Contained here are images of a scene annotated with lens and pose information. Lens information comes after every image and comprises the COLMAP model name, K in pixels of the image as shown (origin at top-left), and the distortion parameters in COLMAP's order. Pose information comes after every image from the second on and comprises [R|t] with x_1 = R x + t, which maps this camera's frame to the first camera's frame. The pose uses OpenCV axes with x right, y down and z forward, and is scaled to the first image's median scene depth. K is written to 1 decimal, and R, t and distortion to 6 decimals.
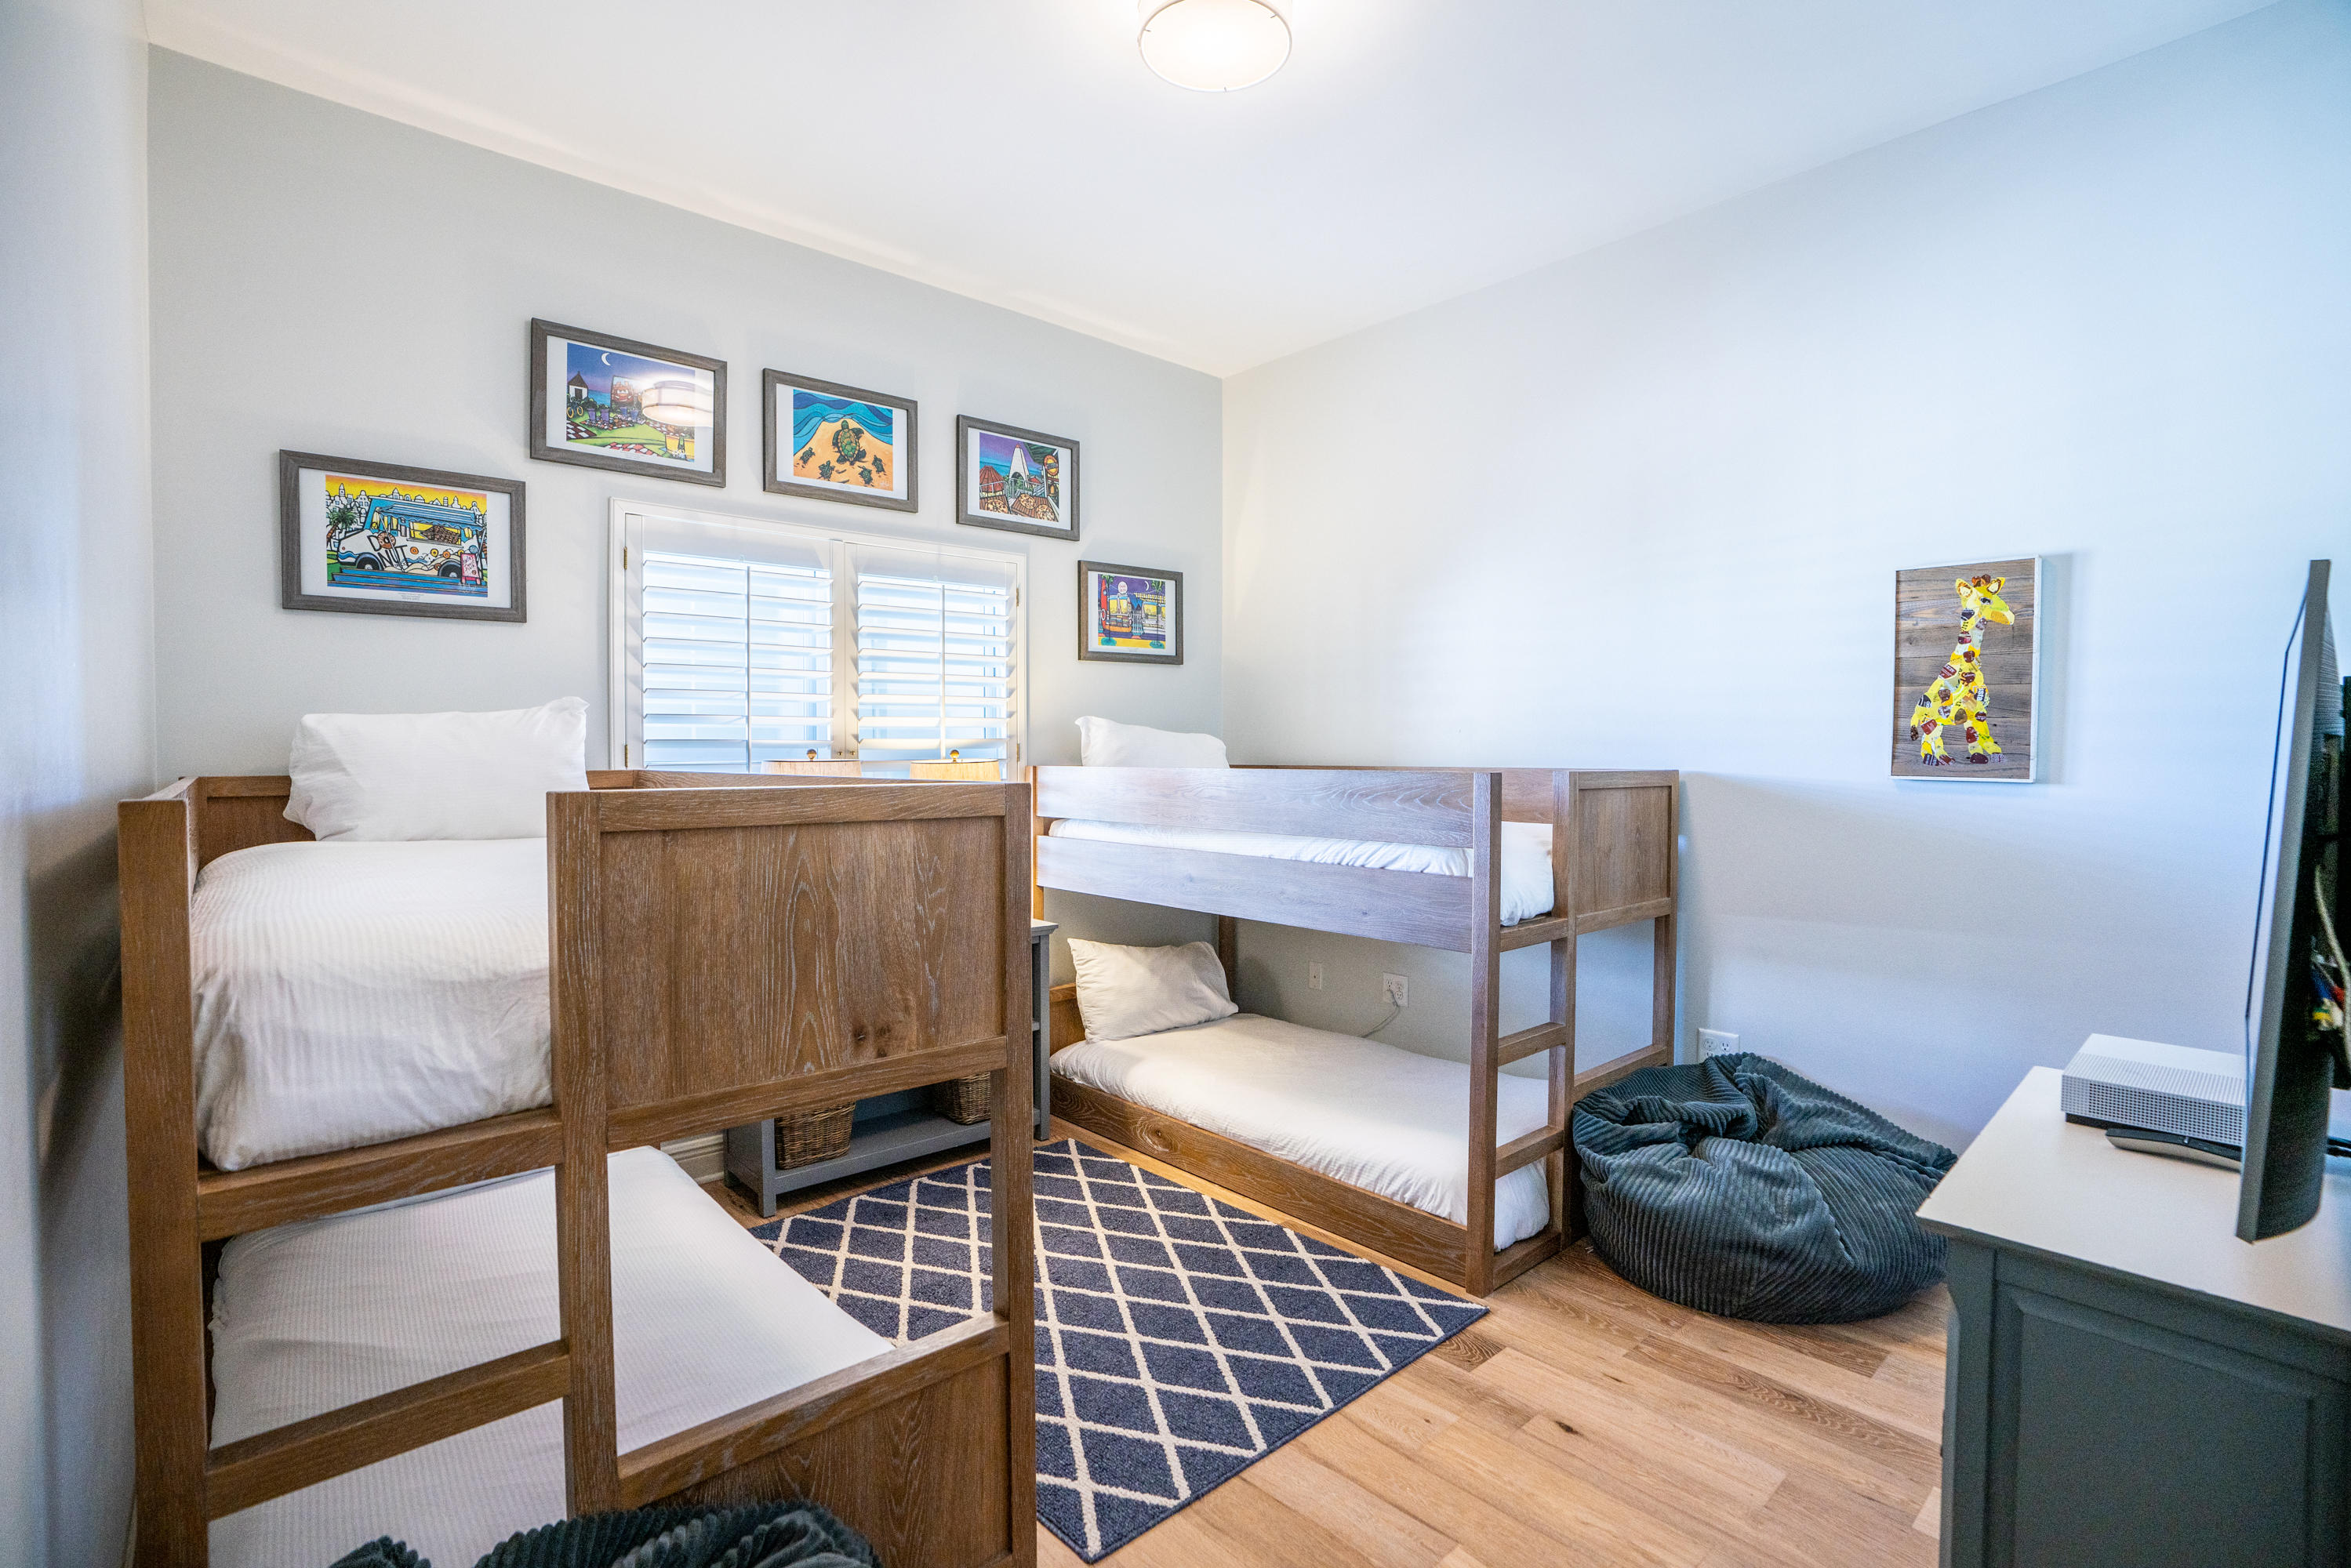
lens RADIAL K [[1099.9, 0, 1175.7], [0, 1099.9, 776.6], [0, 0, 1]] dist [-0.070286, 0.030563]
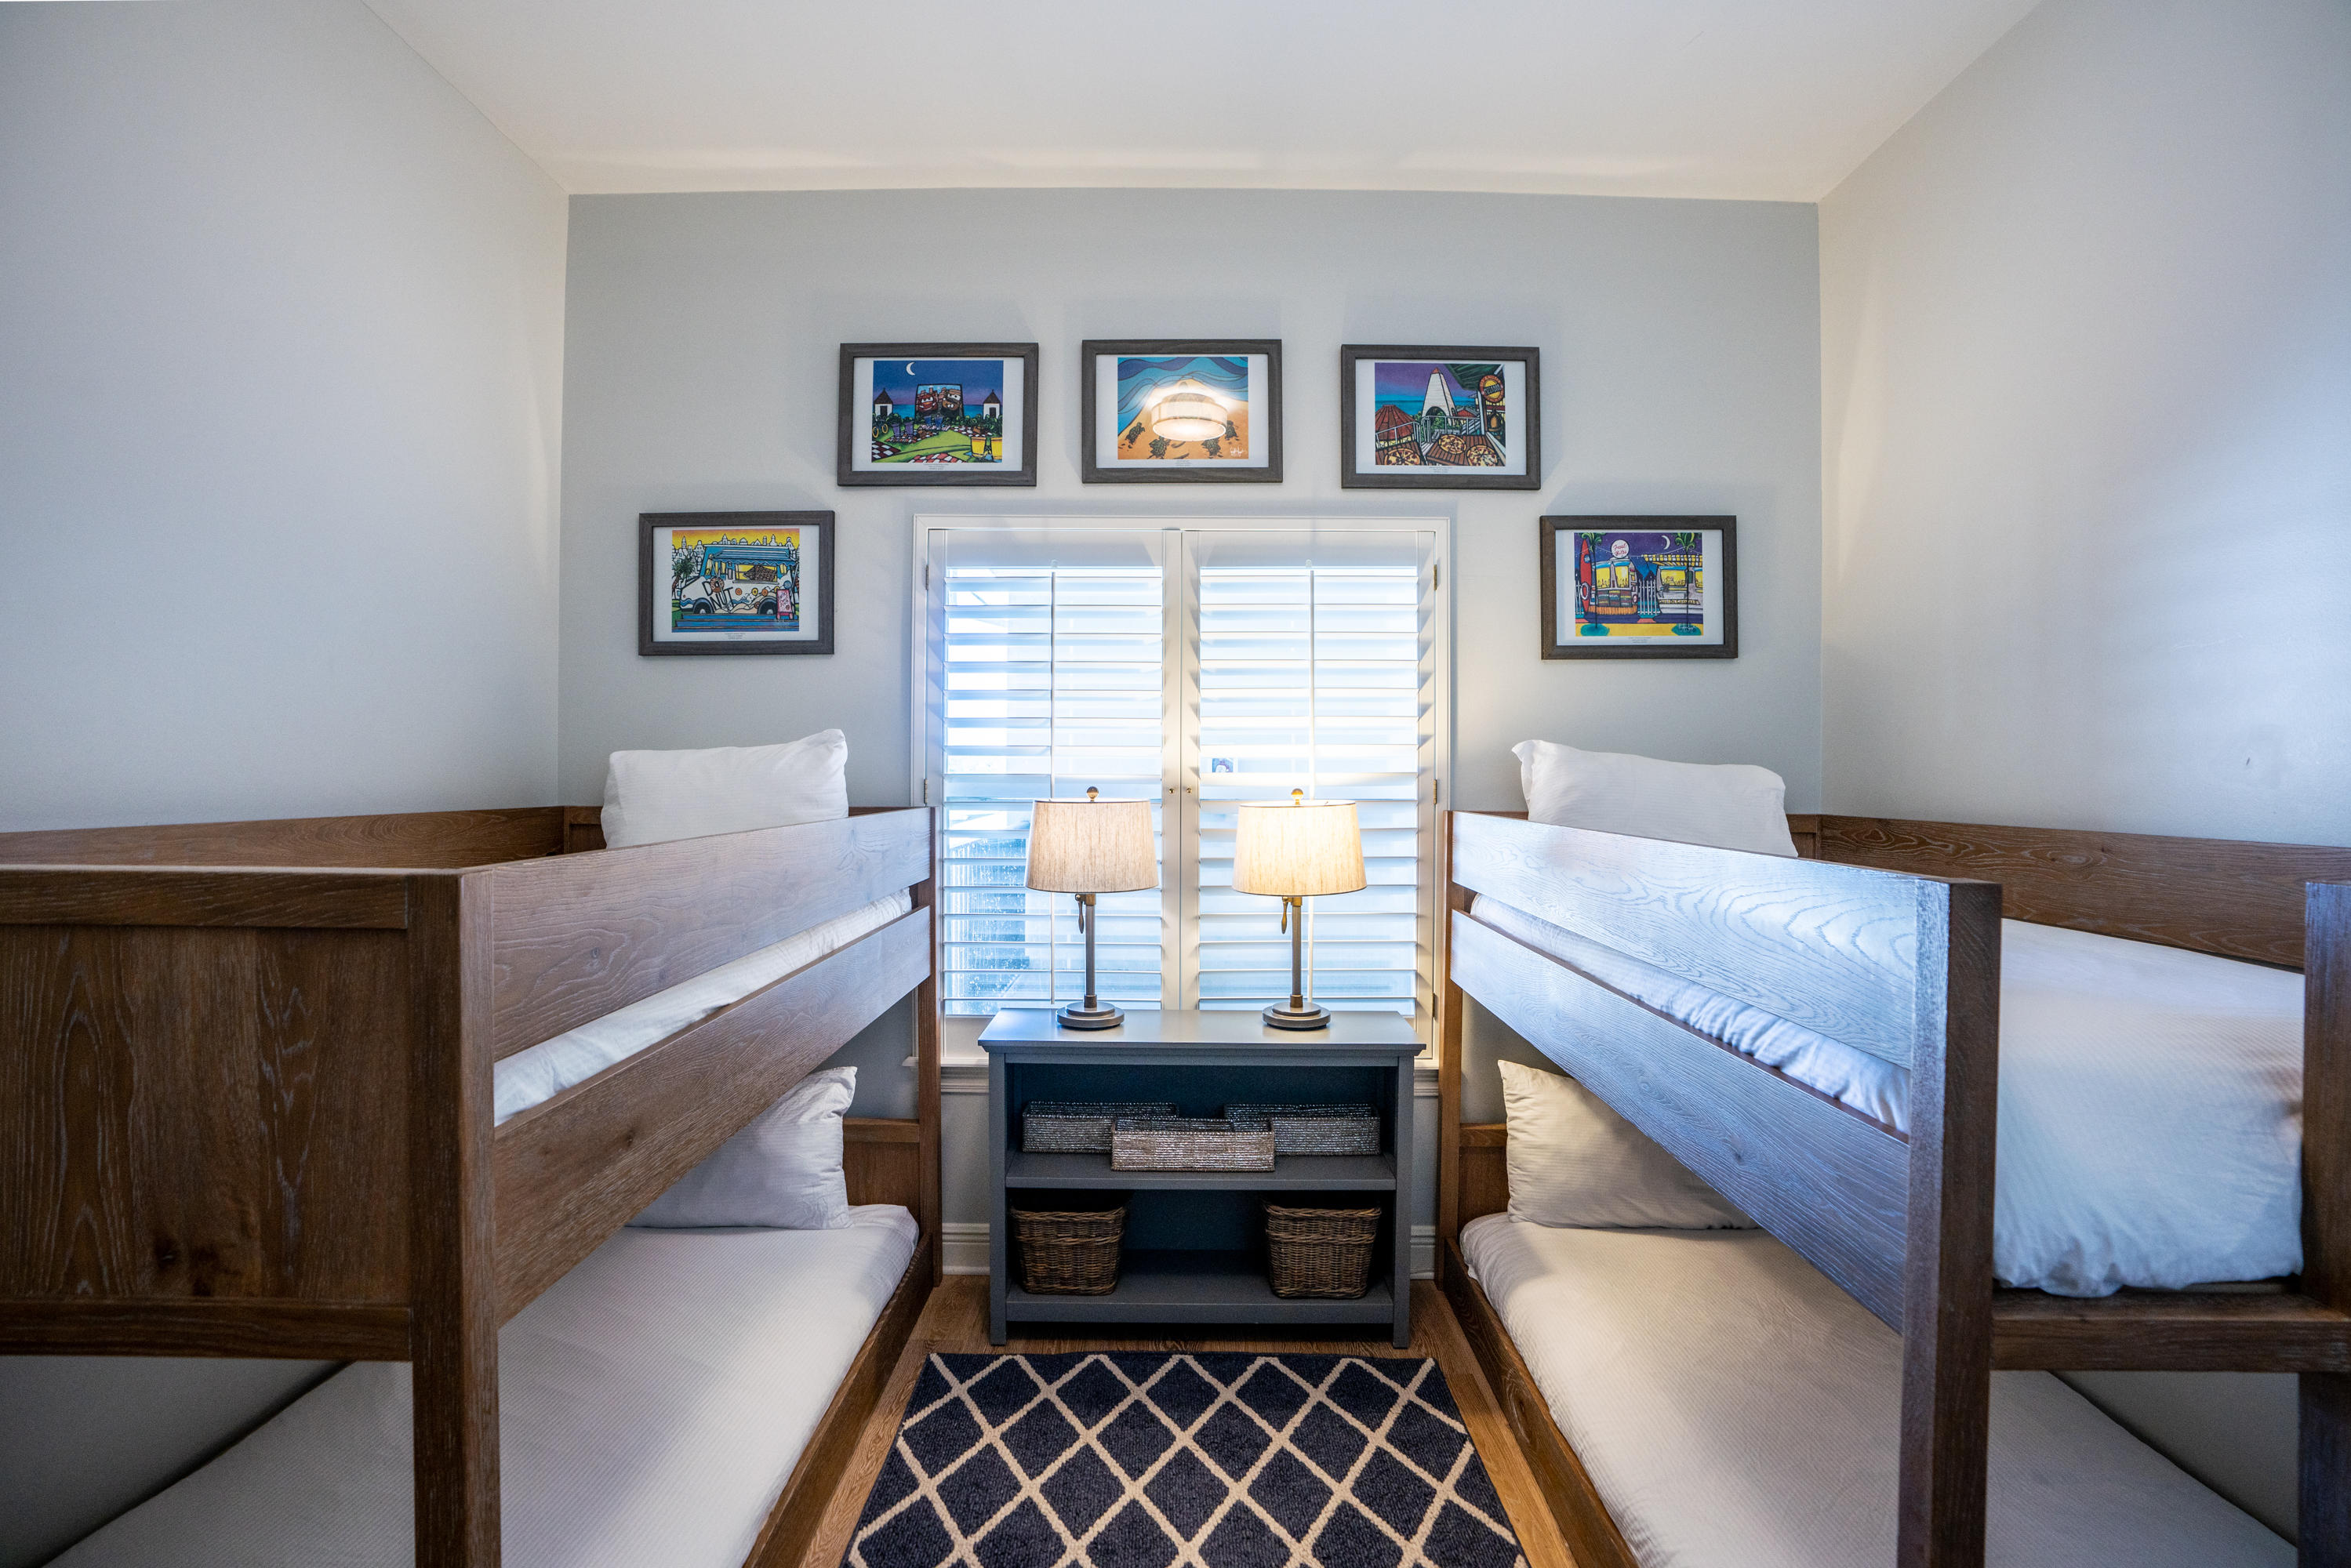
lens RADIAL K [[1099.9, 0, 1175.7], [0, 1099.9, 776.6], [0, 0, 1]] dist [-0.070286, 0.030563]
pose [[0.738015, 0.008128, -0.674736, 0.280328], [-0.021791, 0.999693, -0.011792, -0.025622], [0.674433, 0.023406, 0.737965, 0.455350]]
